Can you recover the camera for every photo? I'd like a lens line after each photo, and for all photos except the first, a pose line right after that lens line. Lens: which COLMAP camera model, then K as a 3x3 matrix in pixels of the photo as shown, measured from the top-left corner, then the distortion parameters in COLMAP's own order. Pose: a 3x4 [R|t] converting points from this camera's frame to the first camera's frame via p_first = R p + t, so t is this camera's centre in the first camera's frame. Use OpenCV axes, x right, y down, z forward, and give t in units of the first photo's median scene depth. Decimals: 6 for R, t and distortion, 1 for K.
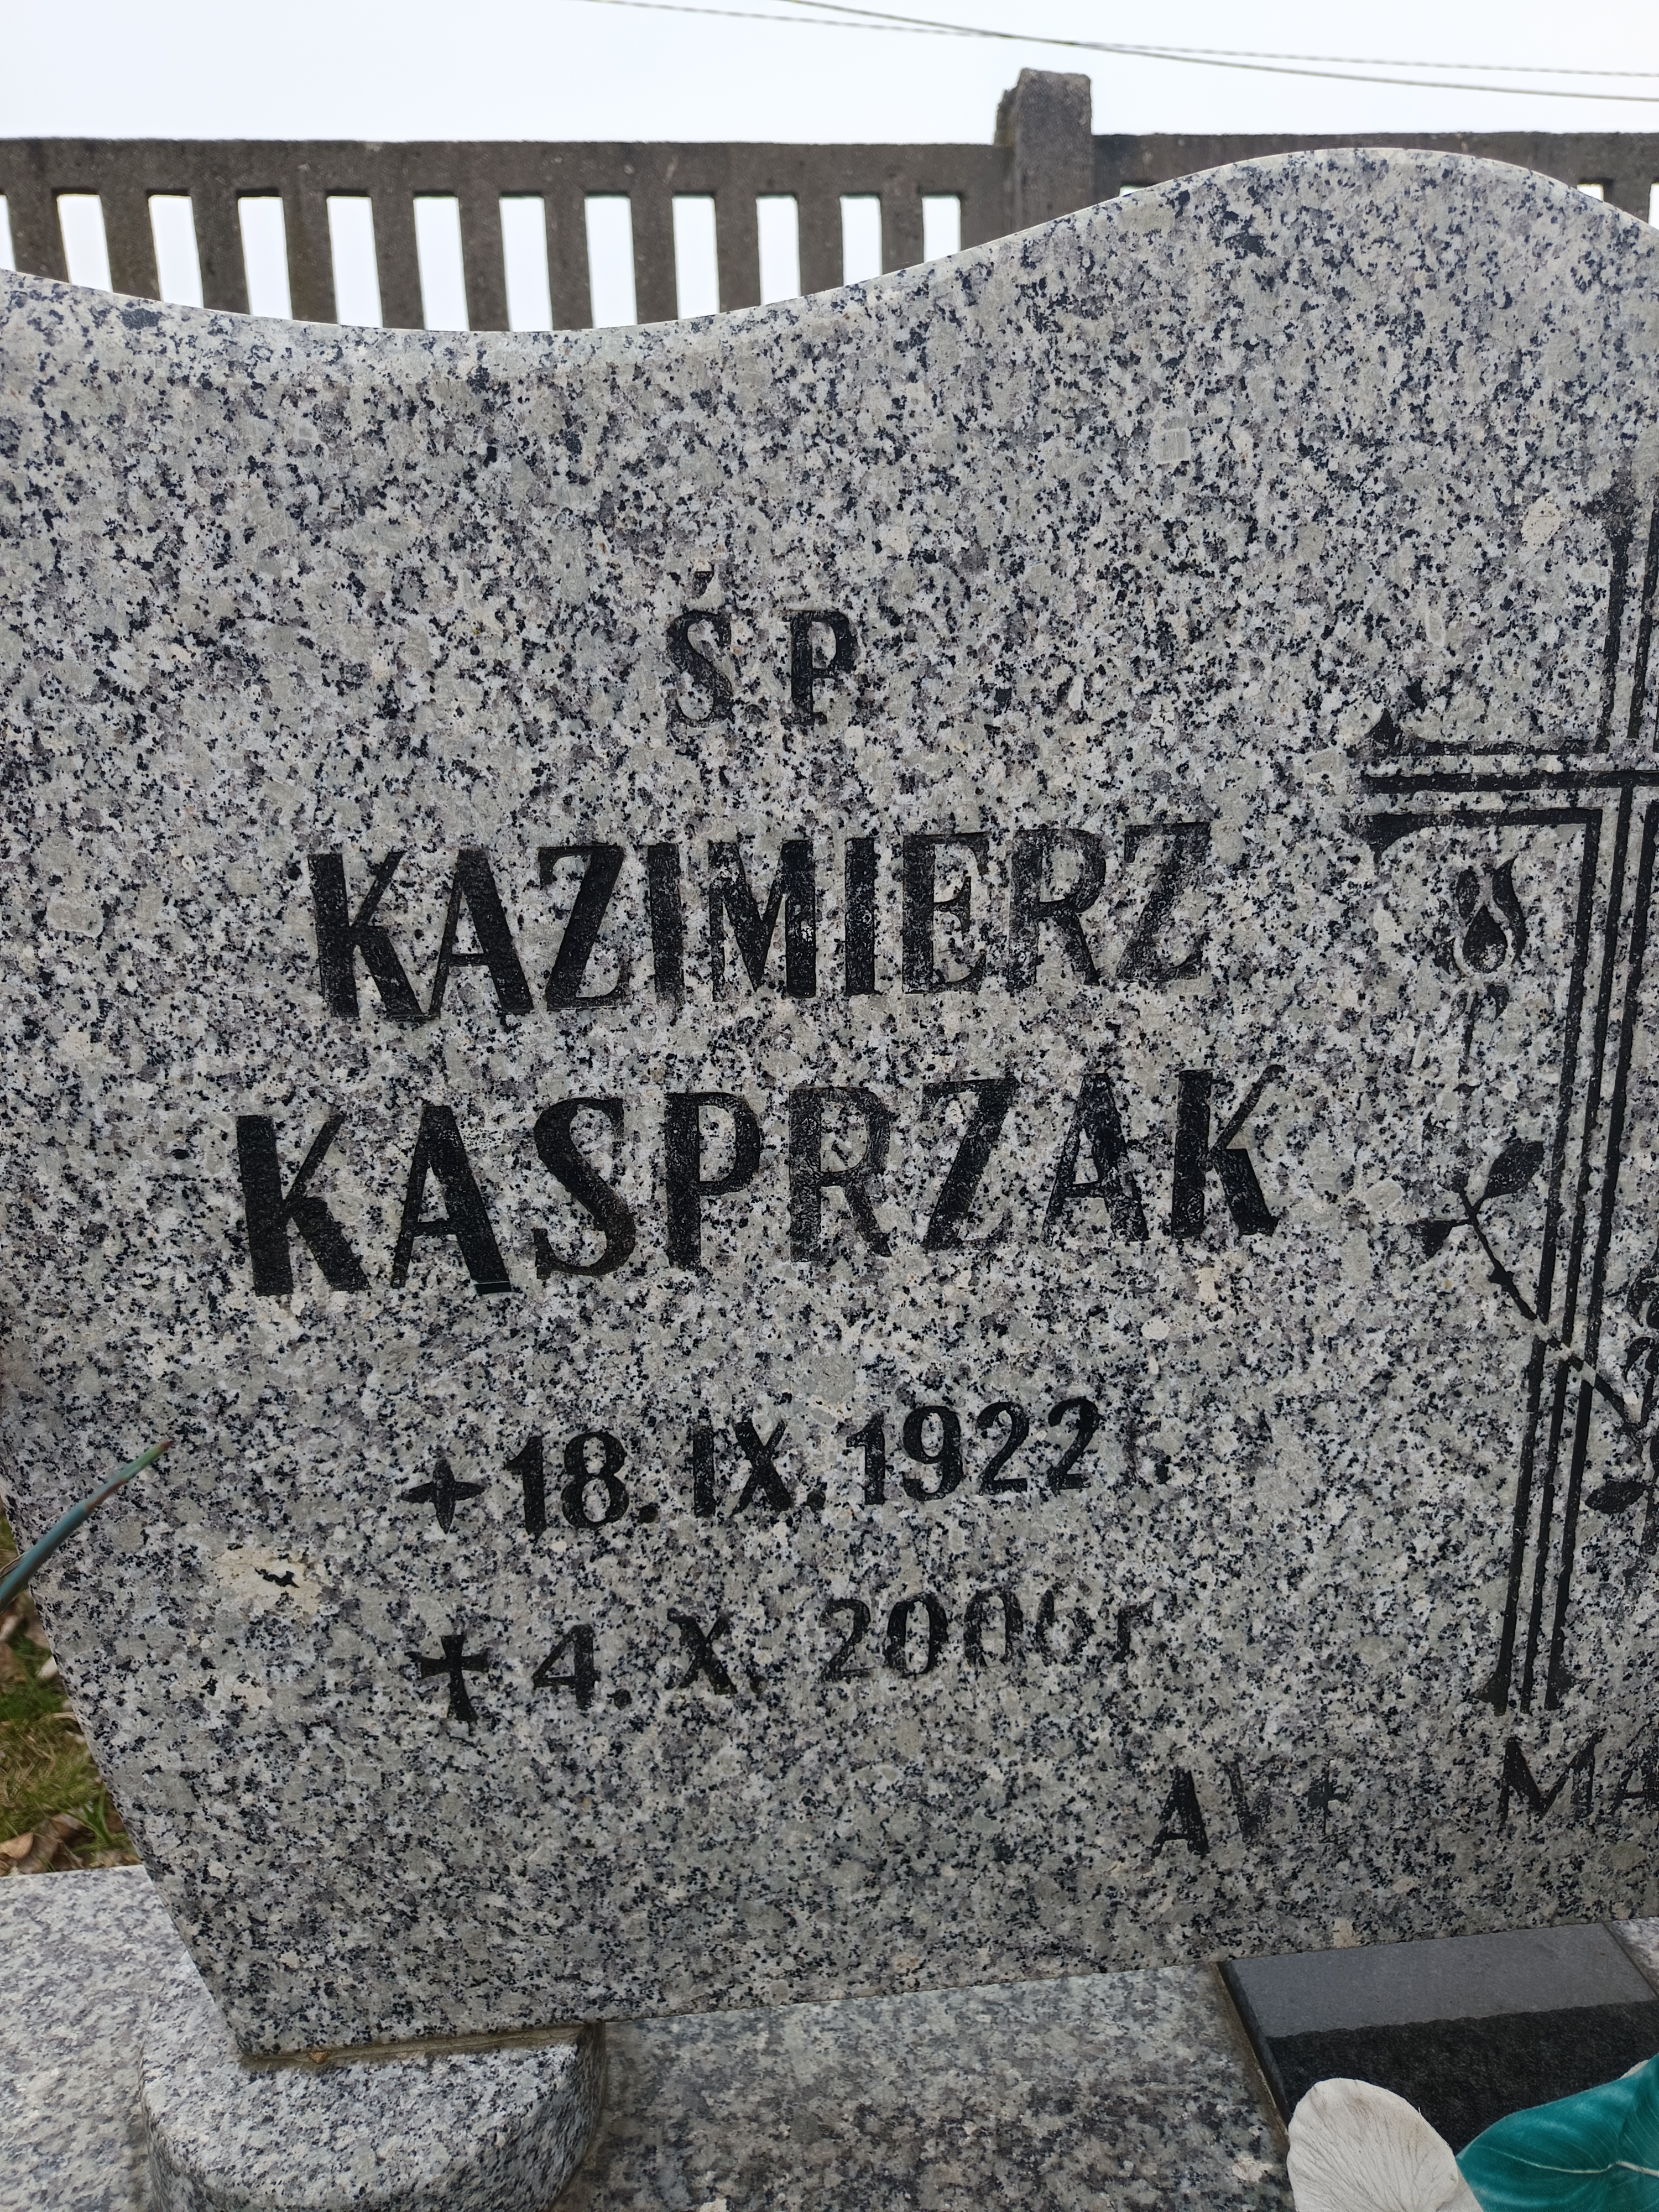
lens RADIAL K [[1547.7, 0, 829.1], [0, 1547.7, 1106.2], [0, 0, 1]] dist [0.004279, -0.005193]
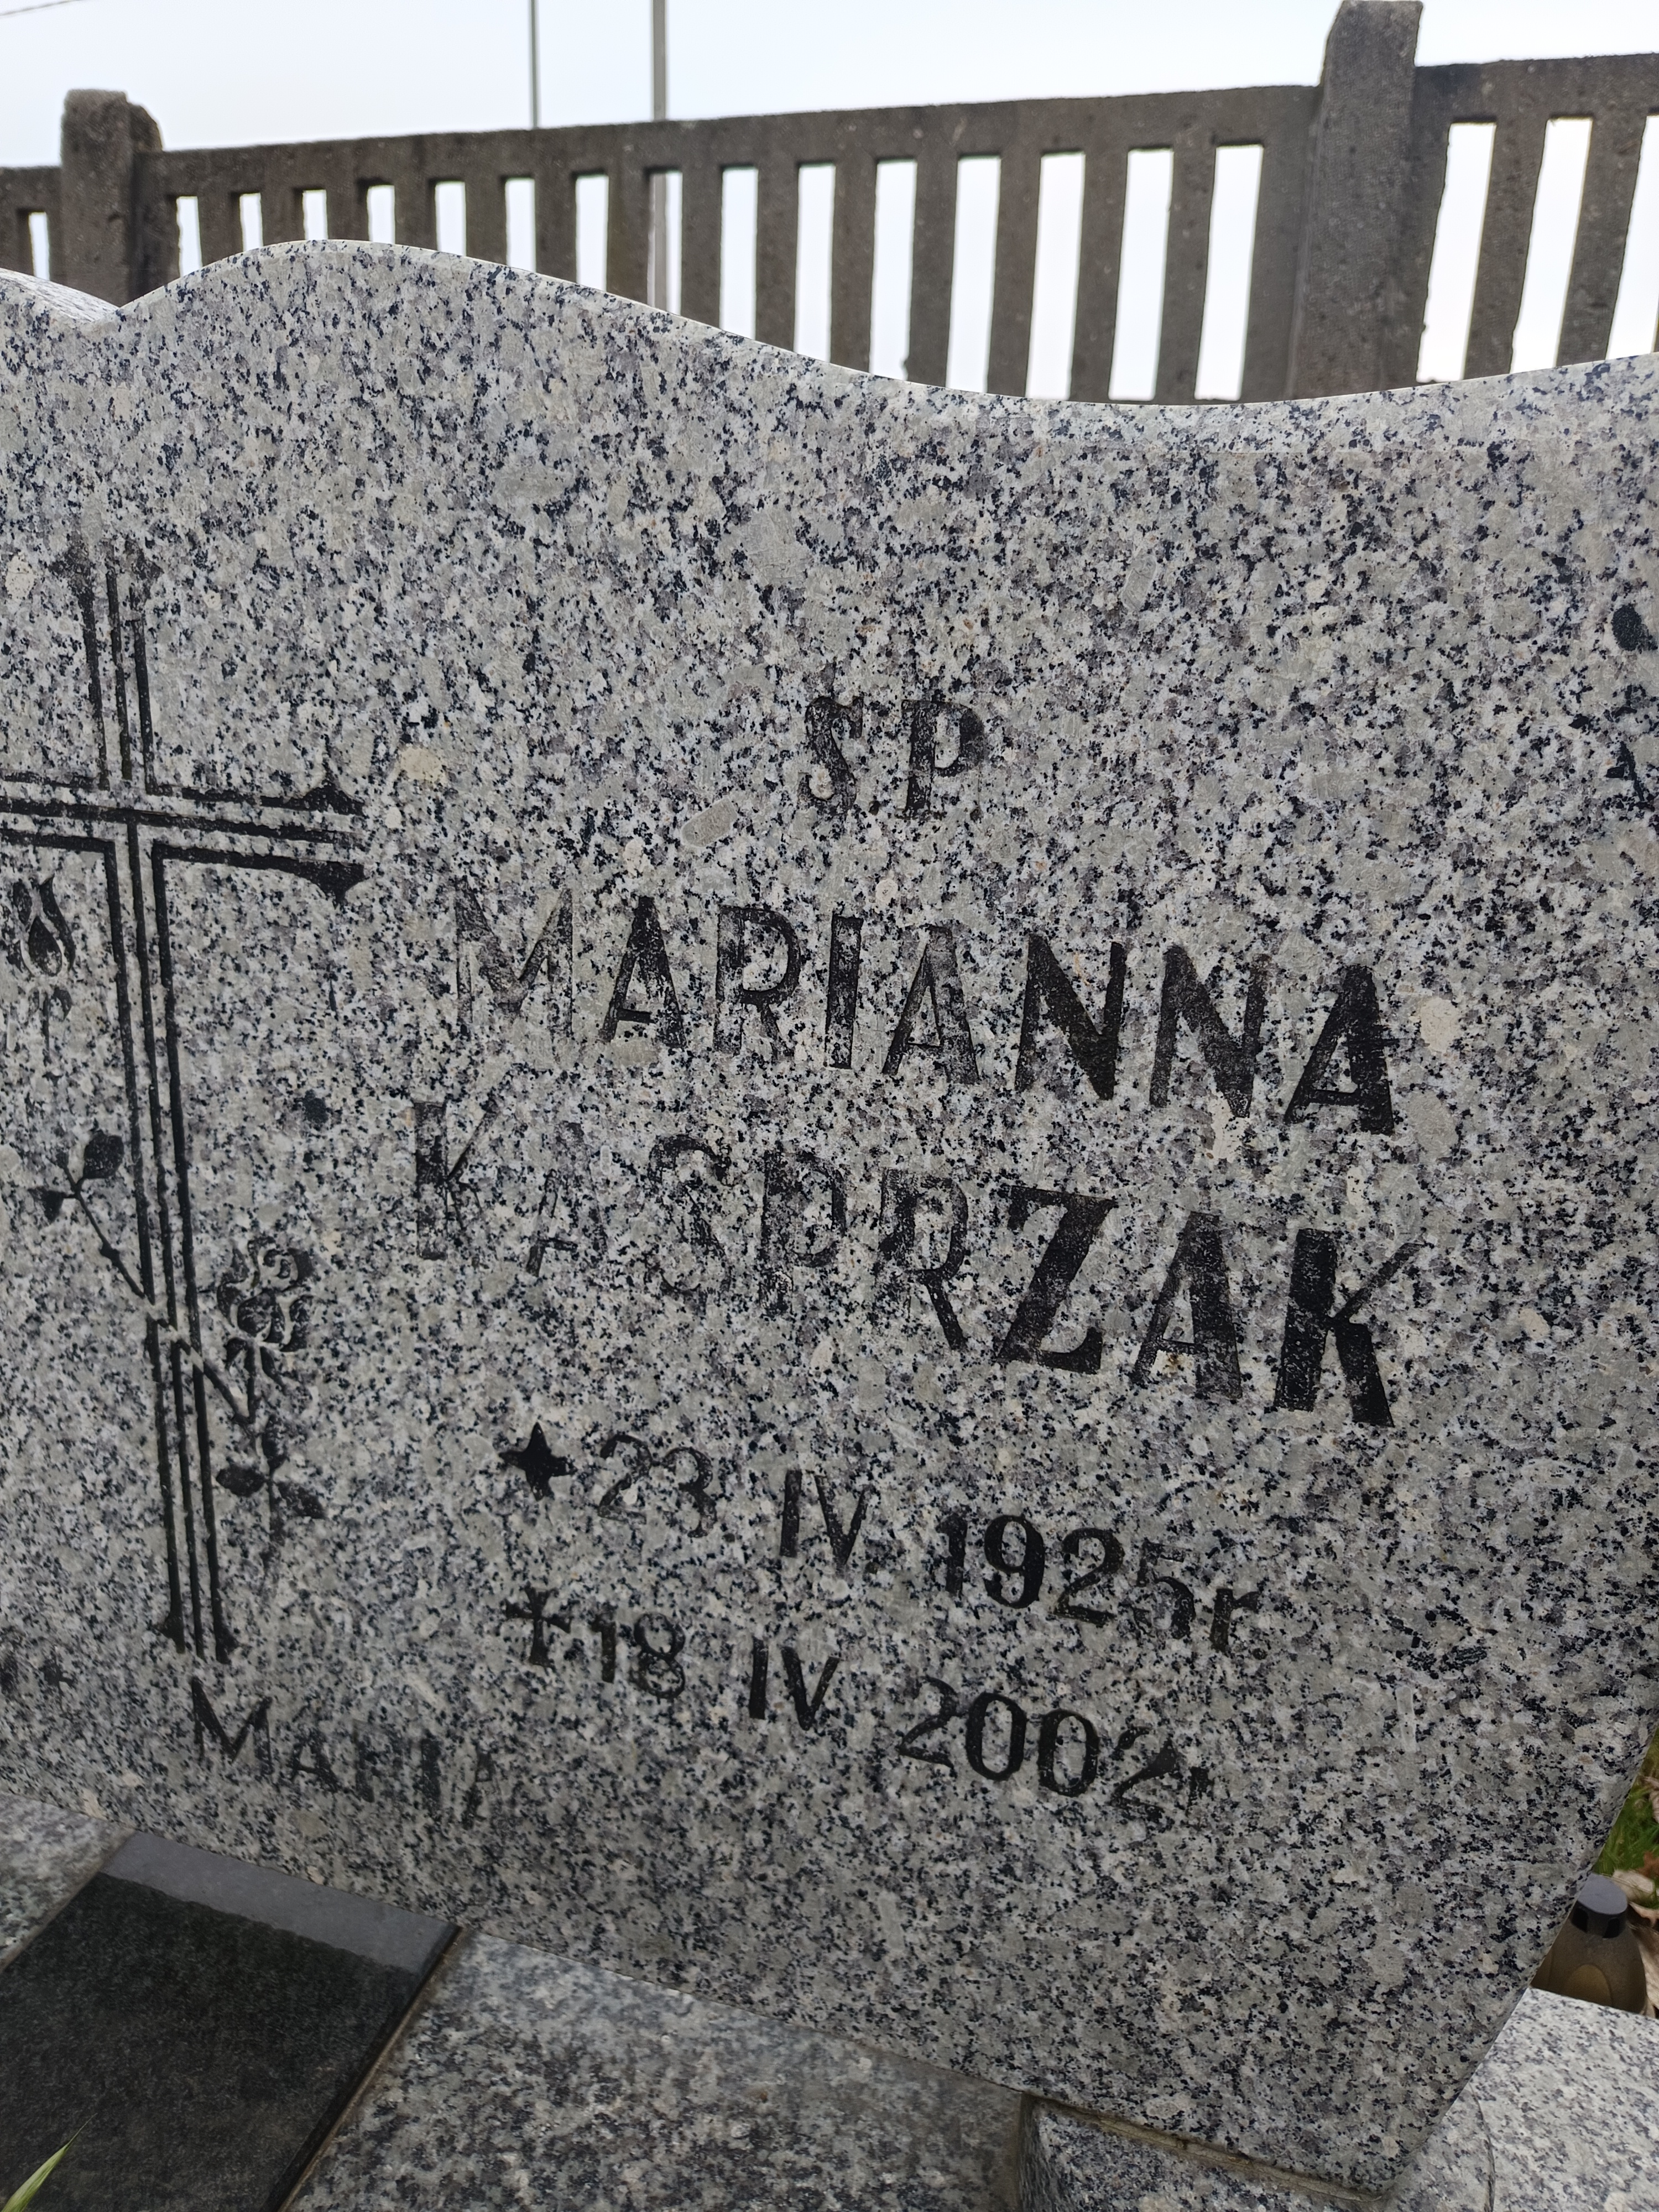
lens RADIAL K [[1547.7, 0, 826.9], [0, 1547.7, 1103.7], [0, 0, 1]] dist [0.004279, -0.005193]
pose [[0.919618, 0.170375, -0.353943, 1.268376], [-0.158952, 0.985379, 0.061335, -0.143565], [0.359218, -0.000145, 0.933254, 0.145391]]
